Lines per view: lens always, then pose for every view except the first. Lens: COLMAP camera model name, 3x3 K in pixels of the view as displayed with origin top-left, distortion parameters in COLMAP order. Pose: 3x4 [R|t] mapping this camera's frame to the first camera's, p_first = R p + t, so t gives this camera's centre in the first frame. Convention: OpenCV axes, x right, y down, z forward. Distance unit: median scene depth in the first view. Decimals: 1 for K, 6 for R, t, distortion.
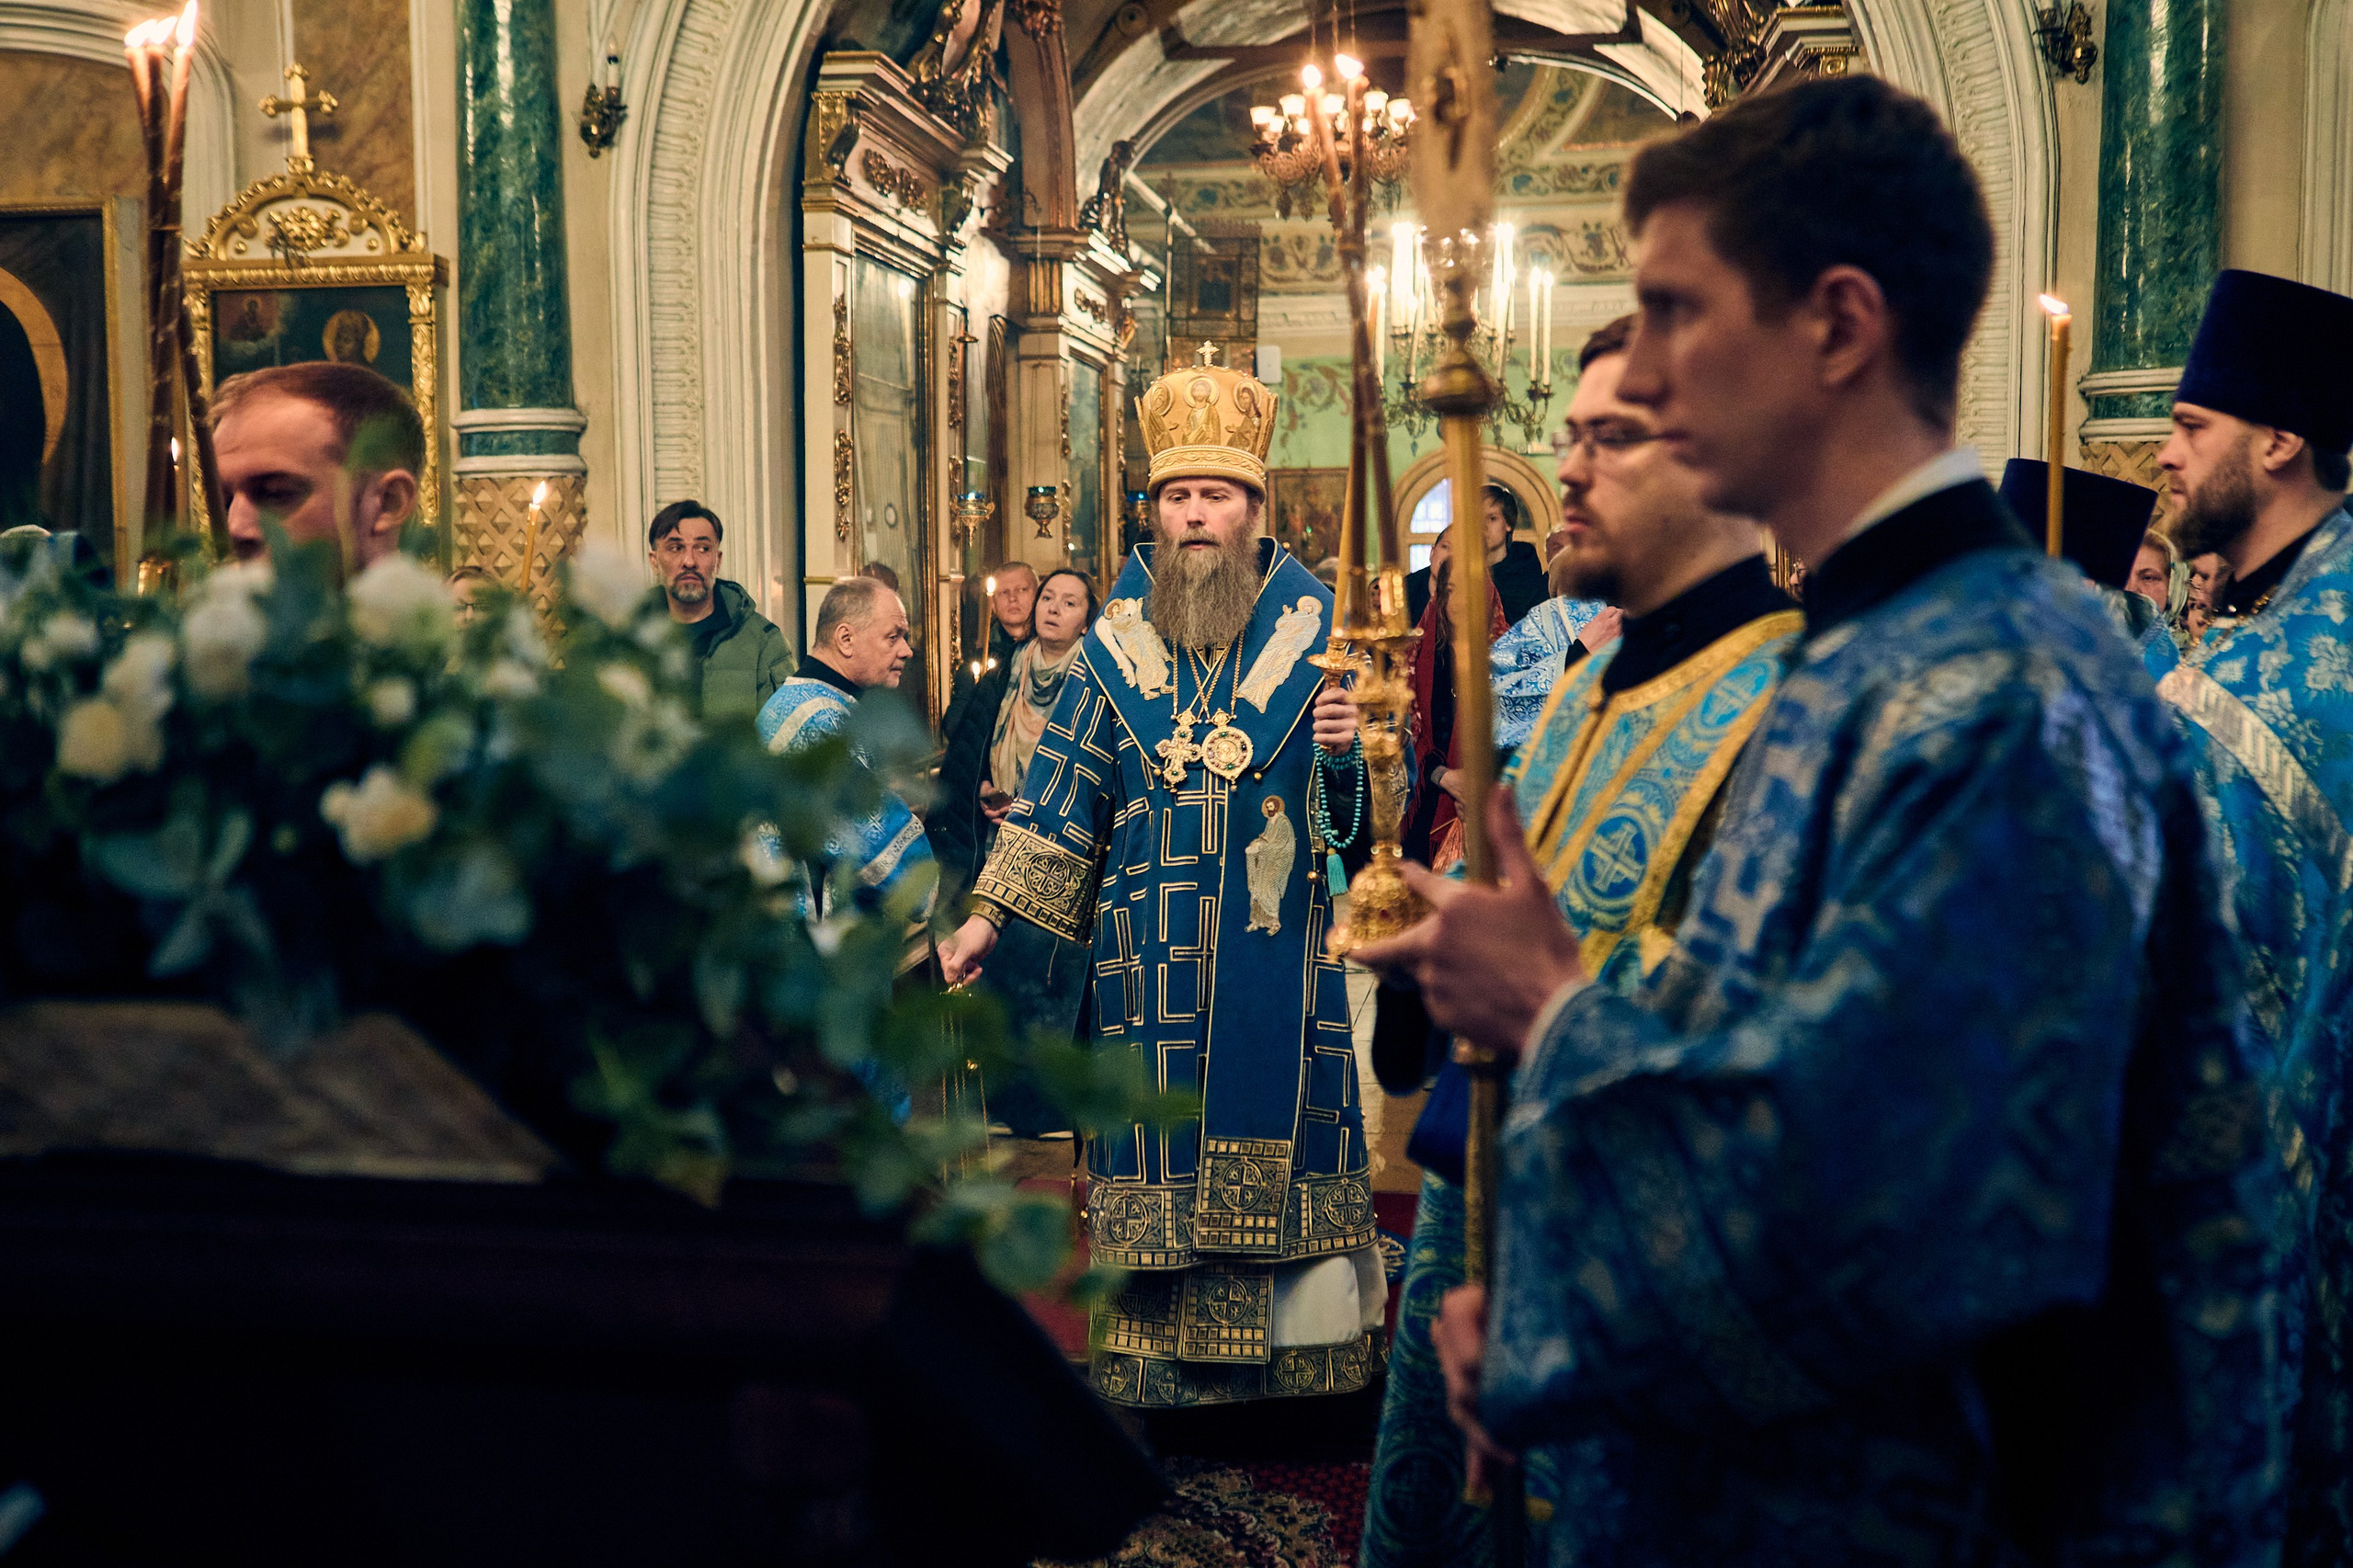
lens RADIAL K [[2462.8, 0, 1176.5], [0, 2462.8, 784.0], [0, 0, 1]] dist [-0.068916, 0.126905]
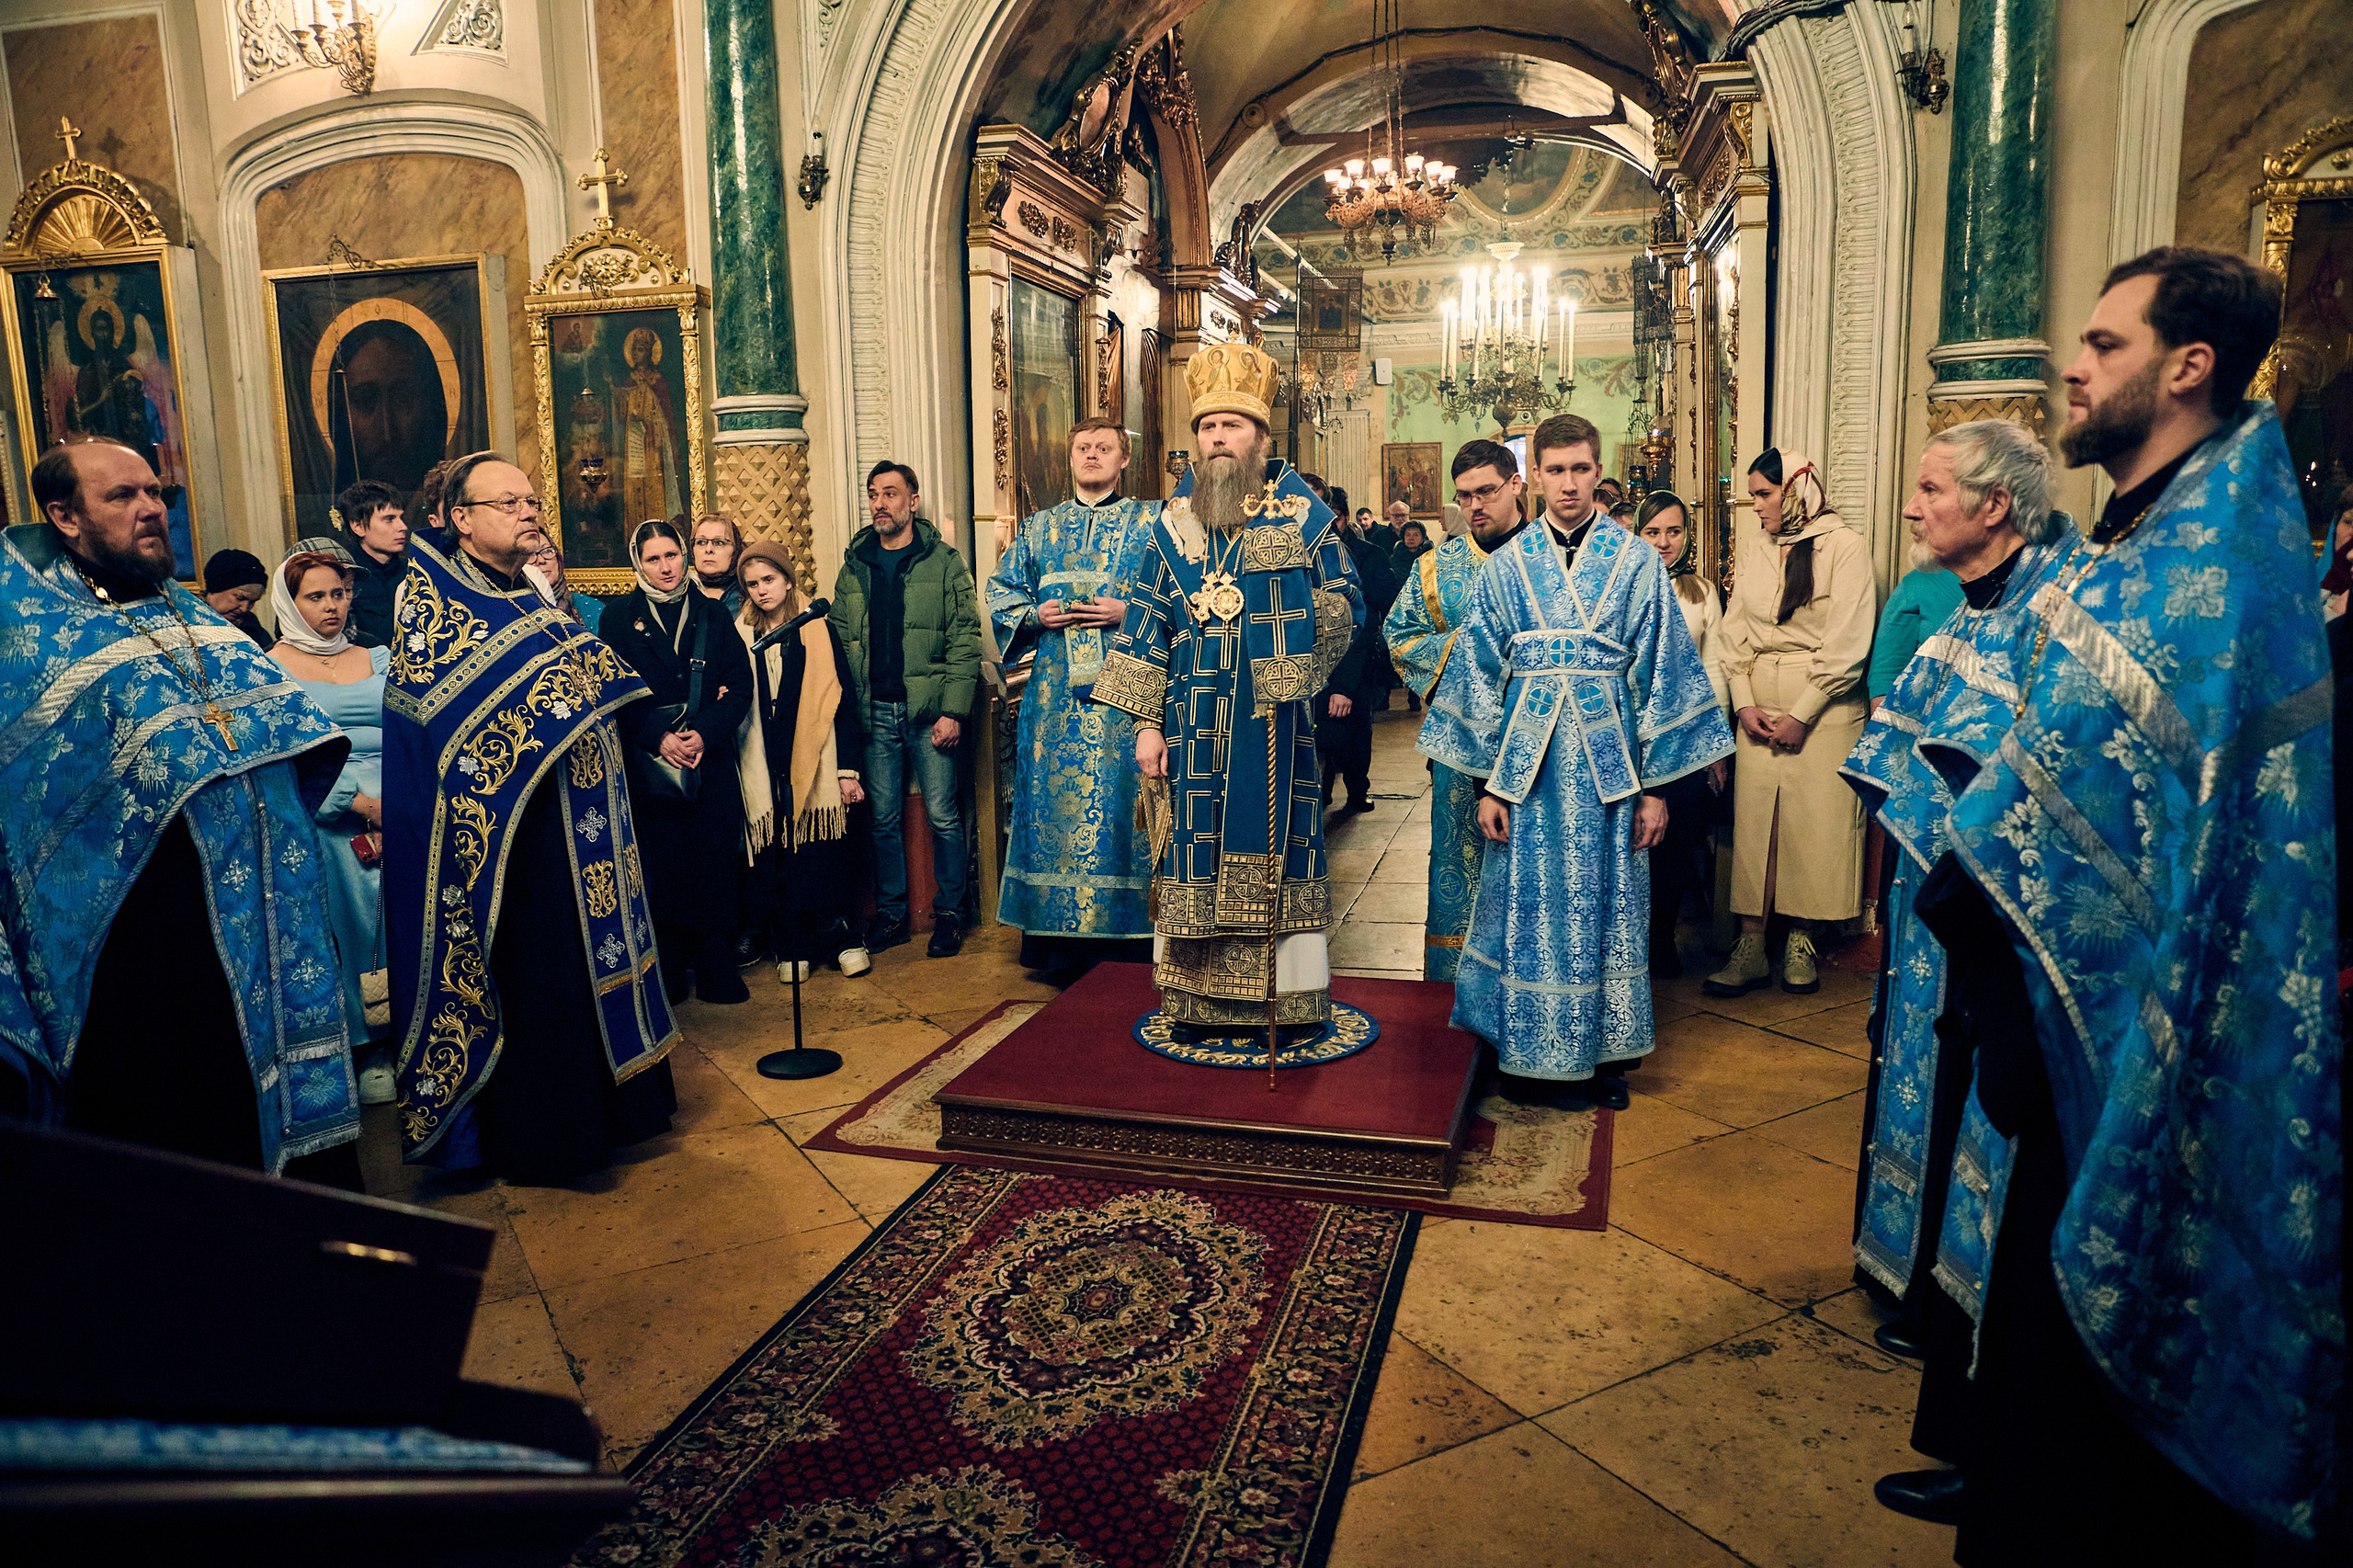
lens RADIAL K [[1611.3, 0, 1173.4], [0, 1611.3, 795.9], [0, 0, 1]] dist [-0.101745, 0.070601]
pose [[0.994148, 0.007866, -0.107739, 0.062846], [0.001277, 0.996420, 0.084532, -0.003890], [0.108018, -0.084175, 0.990579, 0.116711]]
